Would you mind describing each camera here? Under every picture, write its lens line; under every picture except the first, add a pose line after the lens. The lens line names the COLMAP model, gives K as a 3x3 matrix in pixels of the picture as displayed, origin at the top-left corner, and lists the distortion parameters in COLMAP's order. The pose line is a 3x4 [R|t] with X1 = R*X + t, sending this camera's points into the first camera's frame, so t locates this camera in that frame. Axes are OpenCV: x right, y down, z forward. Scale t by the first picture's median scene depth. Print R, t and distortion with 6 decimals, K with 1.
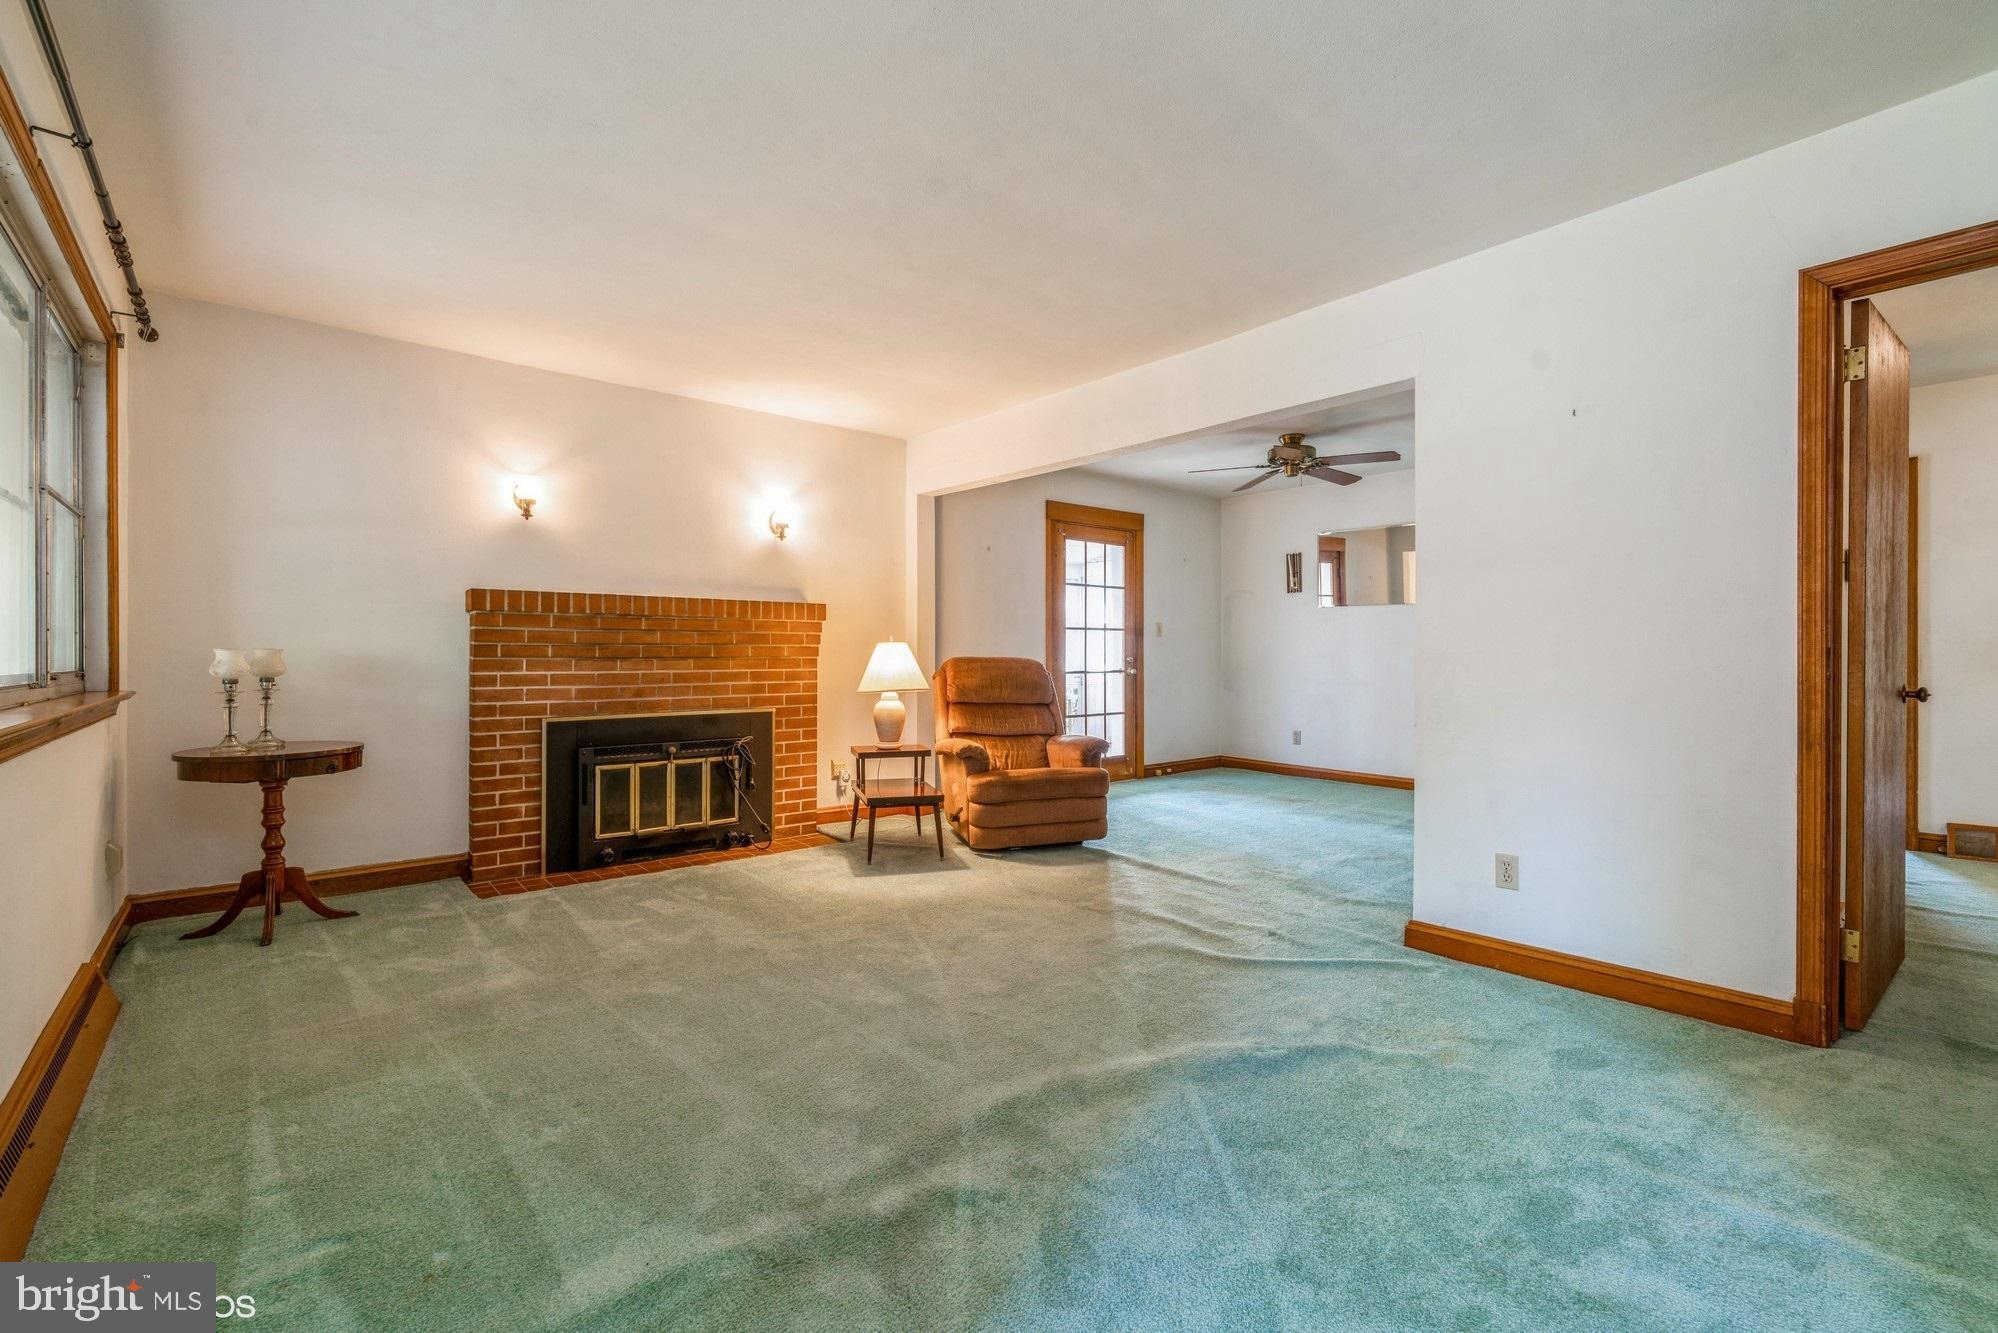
lens RADIAL K [[862.4, 0, 997.3], [0, 862.4, 652.0], [0, 0, 1]] dist [-0.002241, -0.000872]
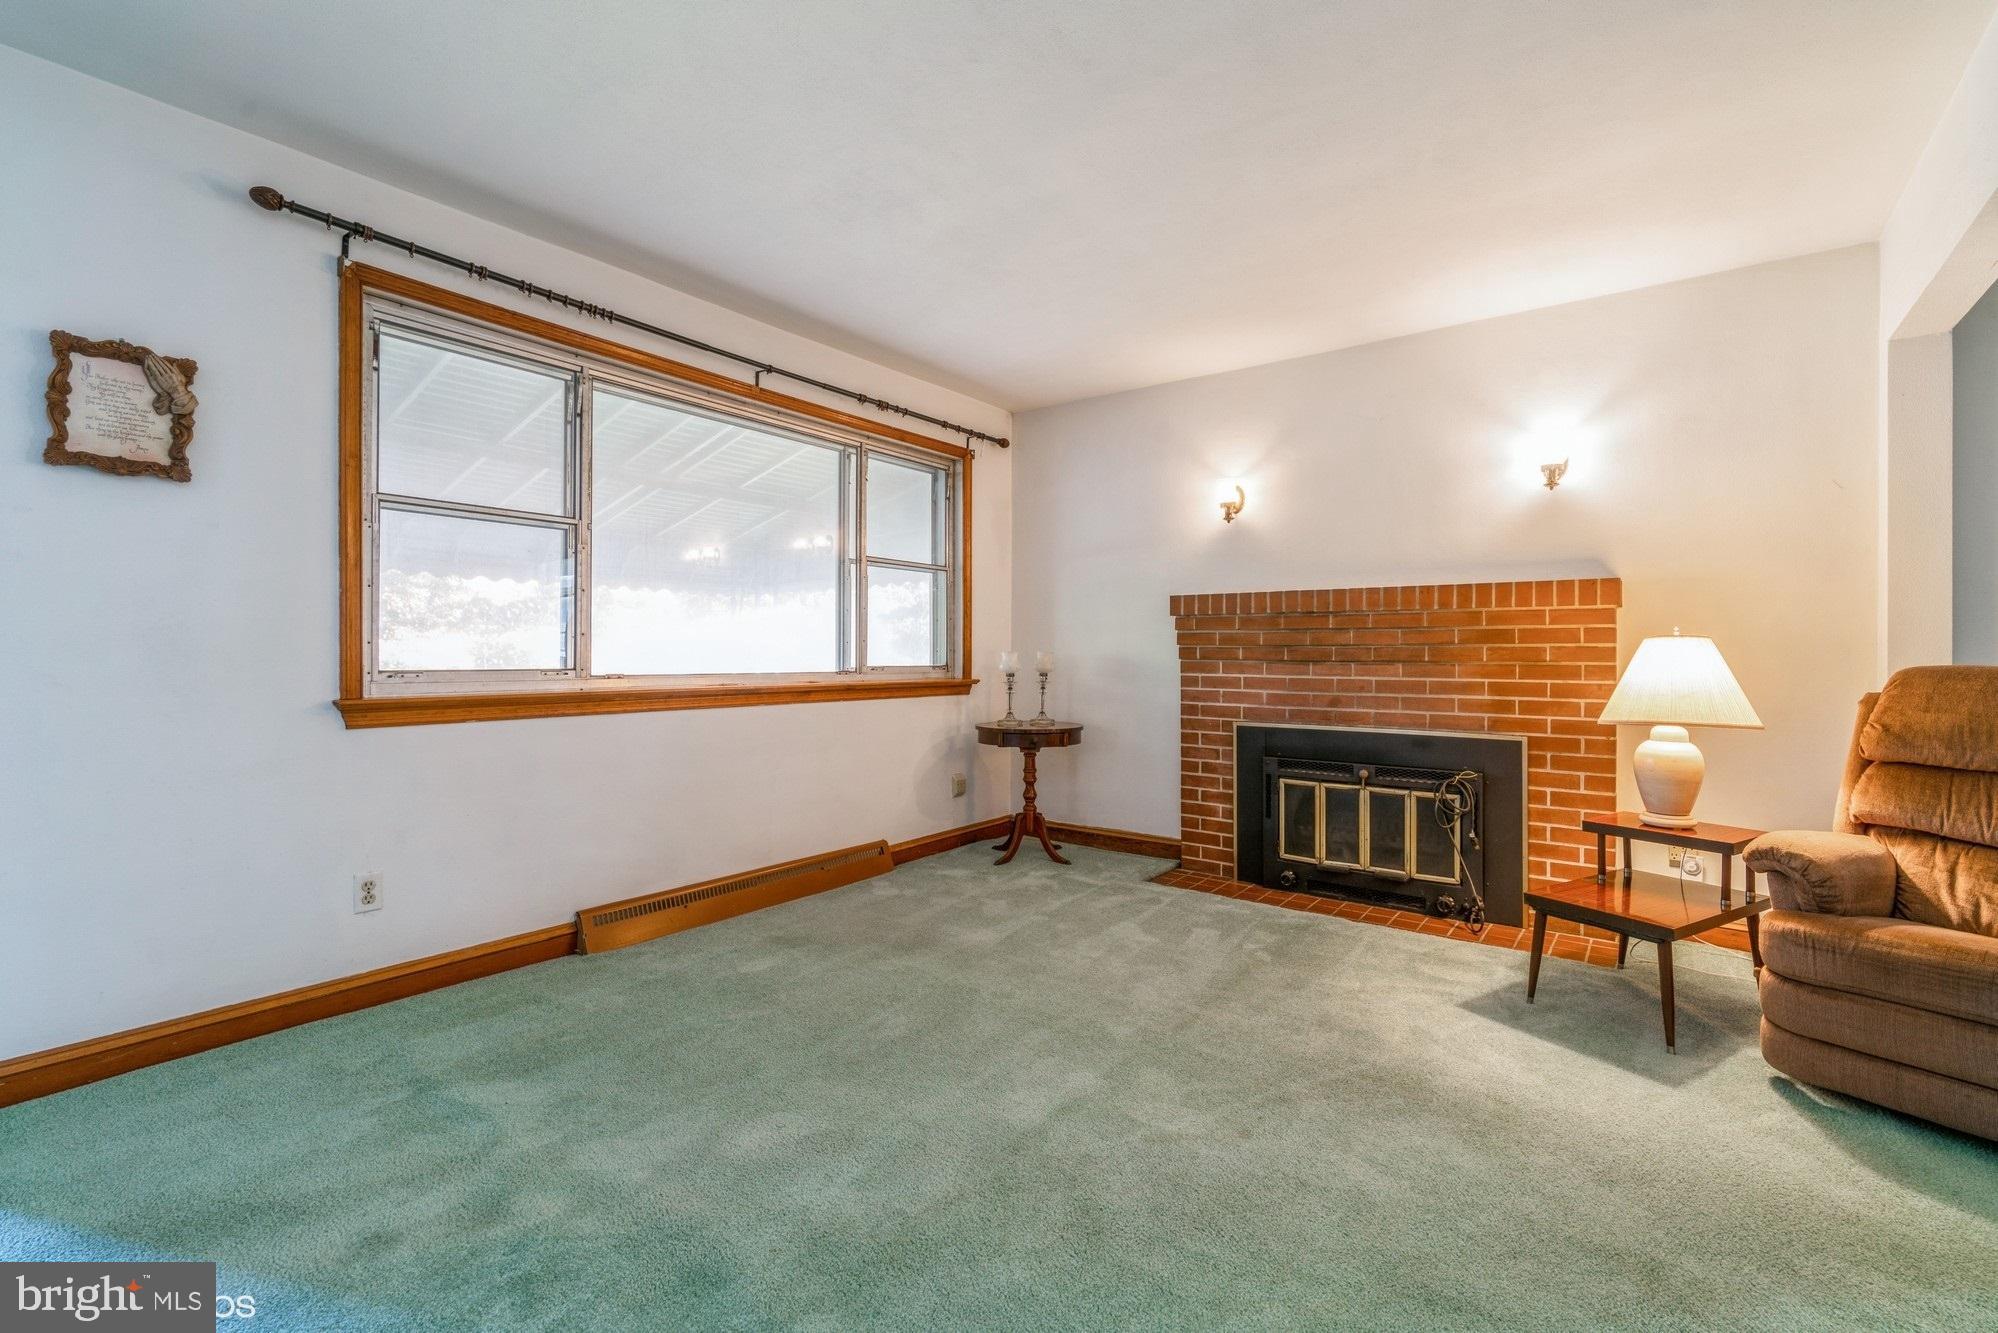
lens RADIAL K [[862.4, 0, 988.9], [0, 862.4, 650.8], [0, 0, 1]] dist [-0.002241, -0.000872]
pose [[0.216972, -0.005377, -0.976163, 0.347896], [-0.003576, 0.999974, -0.006303, 0.002847], [0.976171, 0.004858, 0.216948, 0.469645]]
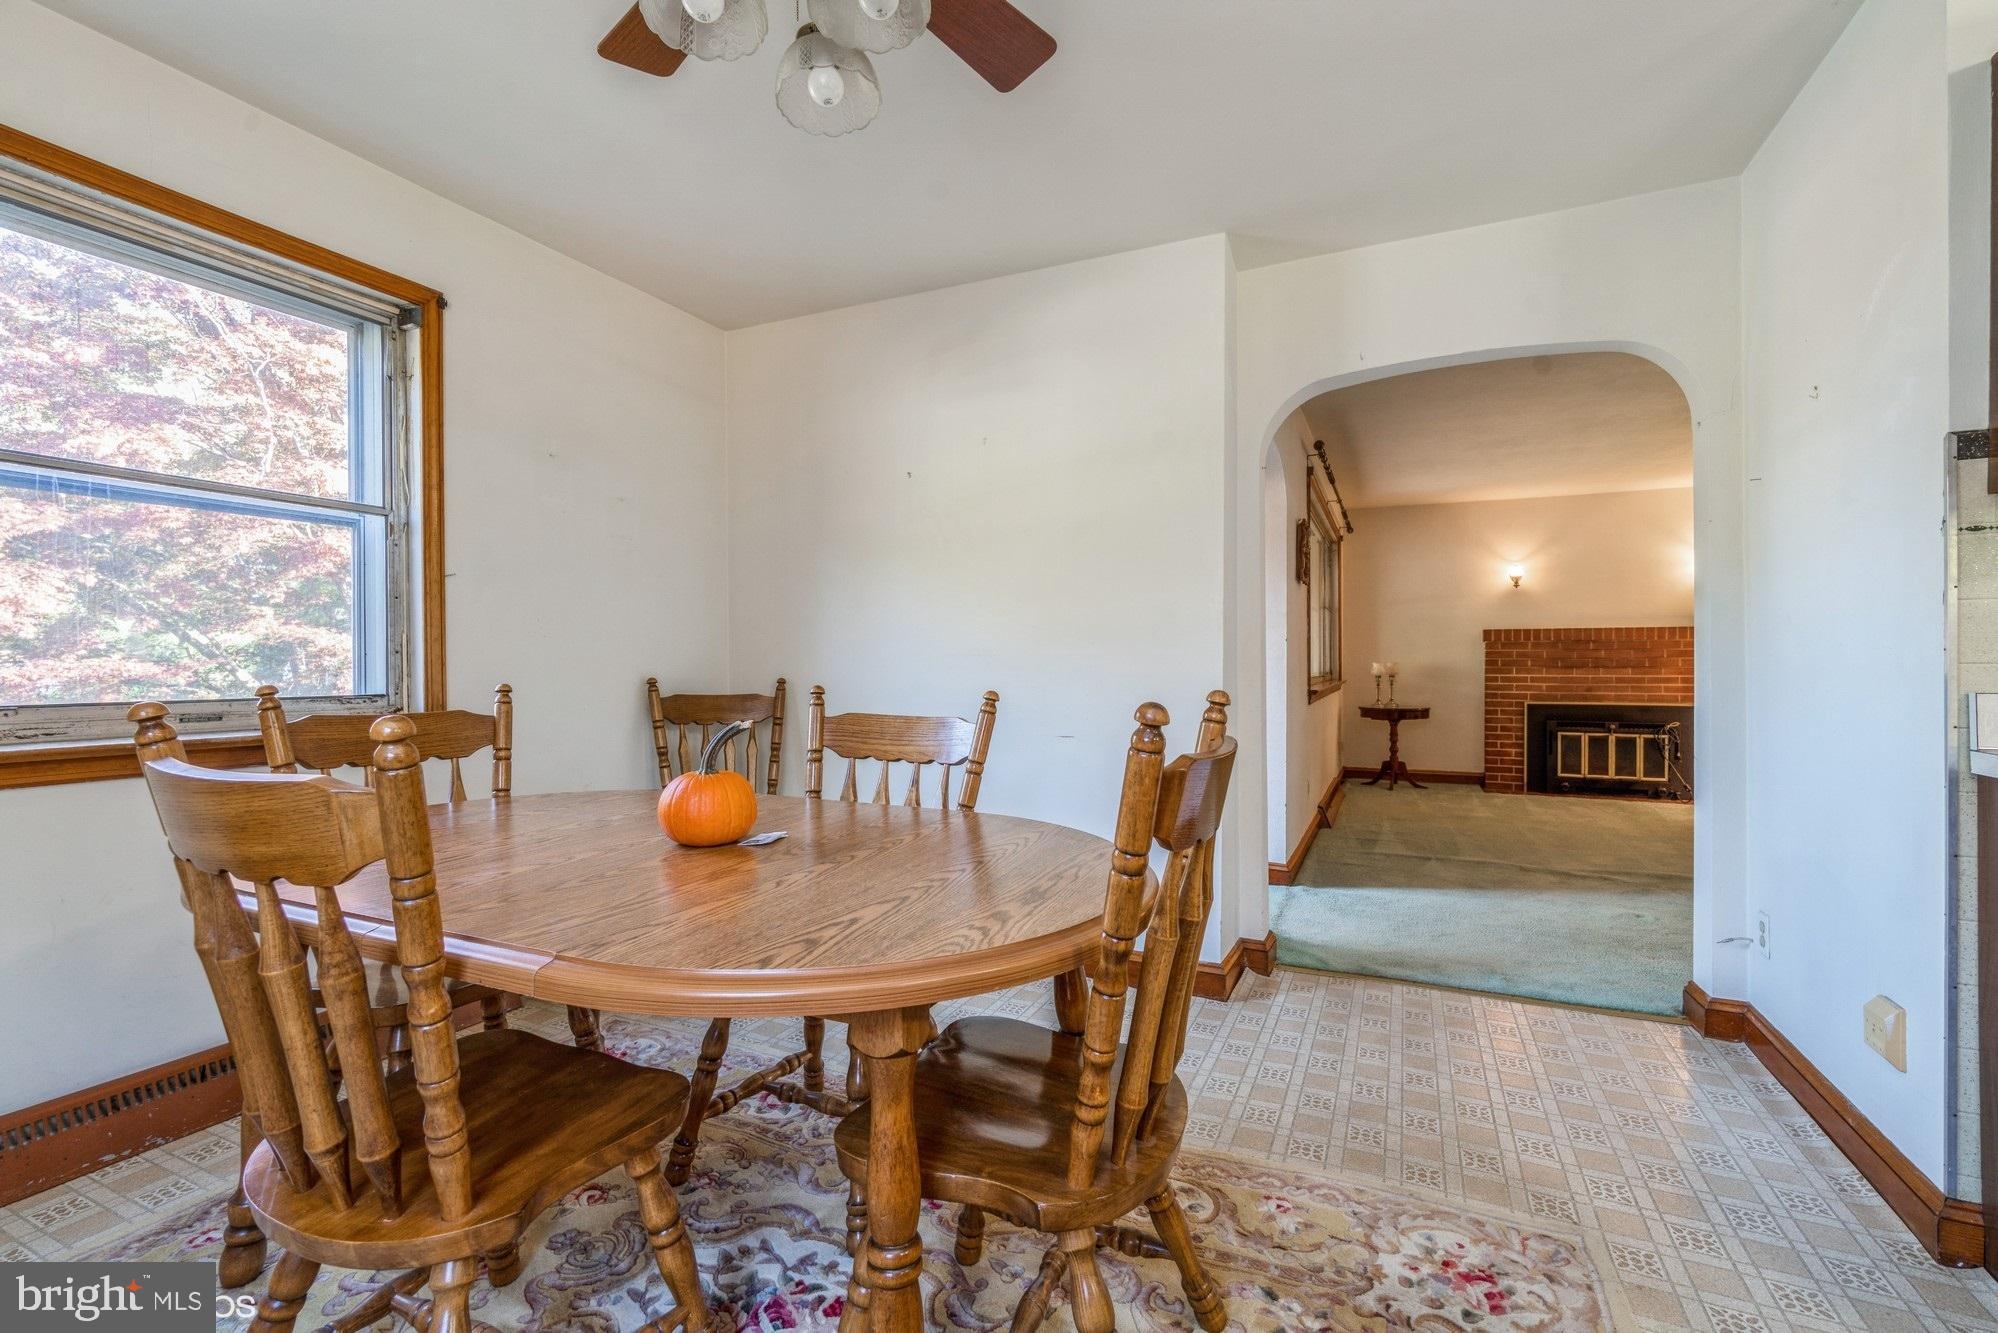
lens RADIAL K [[862.4, 0, 1001.6], [0, 862.4, 670.2], [0, 0, 1]] dist [-0.002241, -0.000872]
pose [[0.412225, 0.005549, -0.911065, 0.571664], [0.003164, 0.999967, 0.007522, -0.002530], [0.911077, -0.005984, 0.412194, -0.625157]]
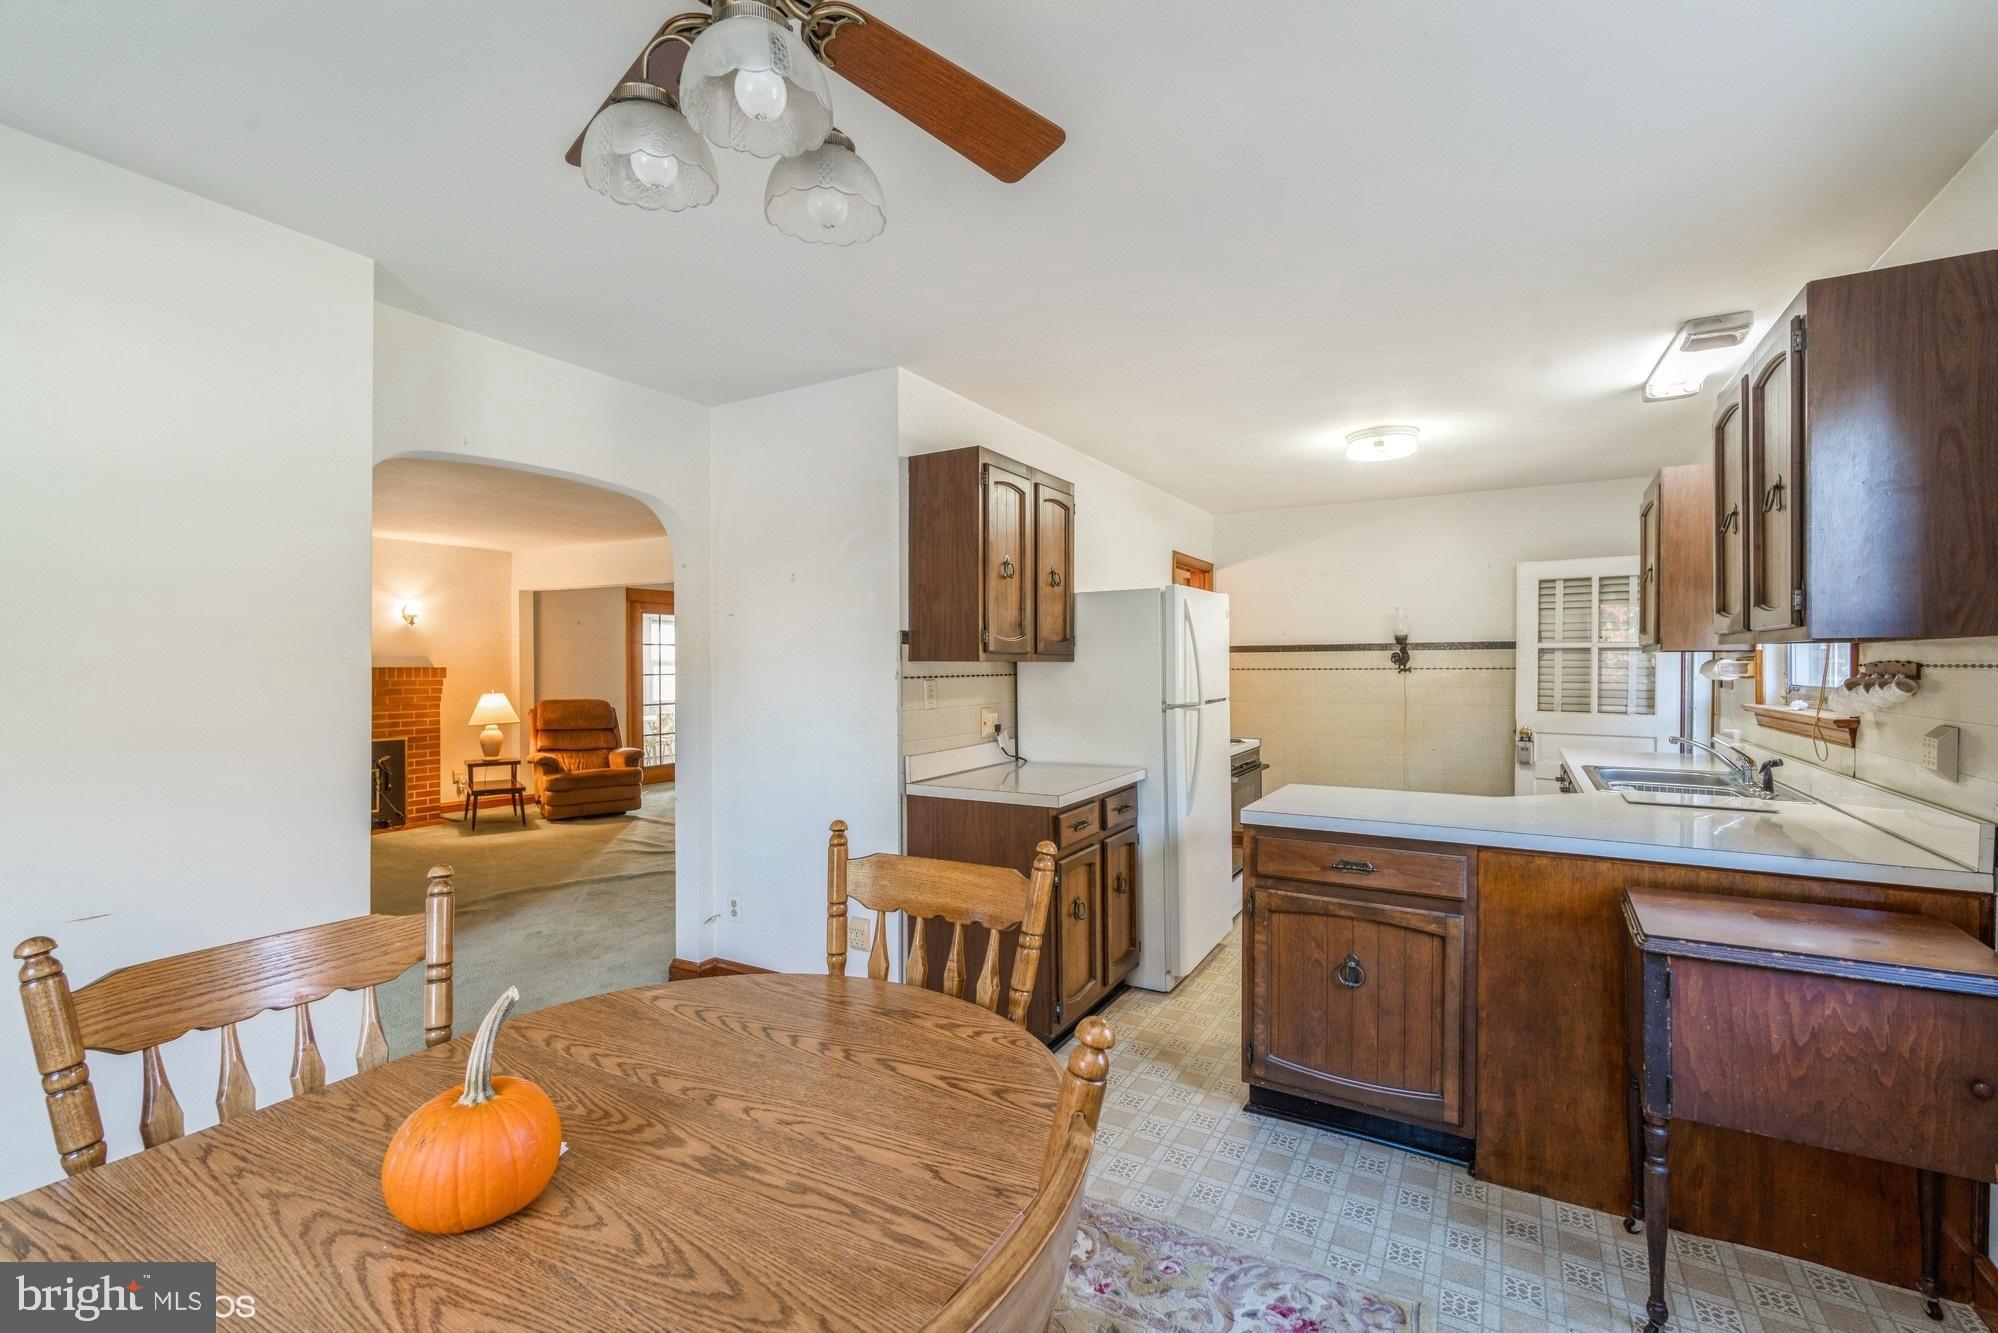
lens RADIAL K [[862.4, 0, 1001.5], [0, 862.4, 664.9], [0, 0, 1]] dist [-0.002241, -0.000872]
pose [[0.944523, -0.004089, 0.328420, 0.252973], [0.003220, 0.999990, 0.003190, -0.068953], [-0.328430, -0.001956, 0.944526, -0.841763]]
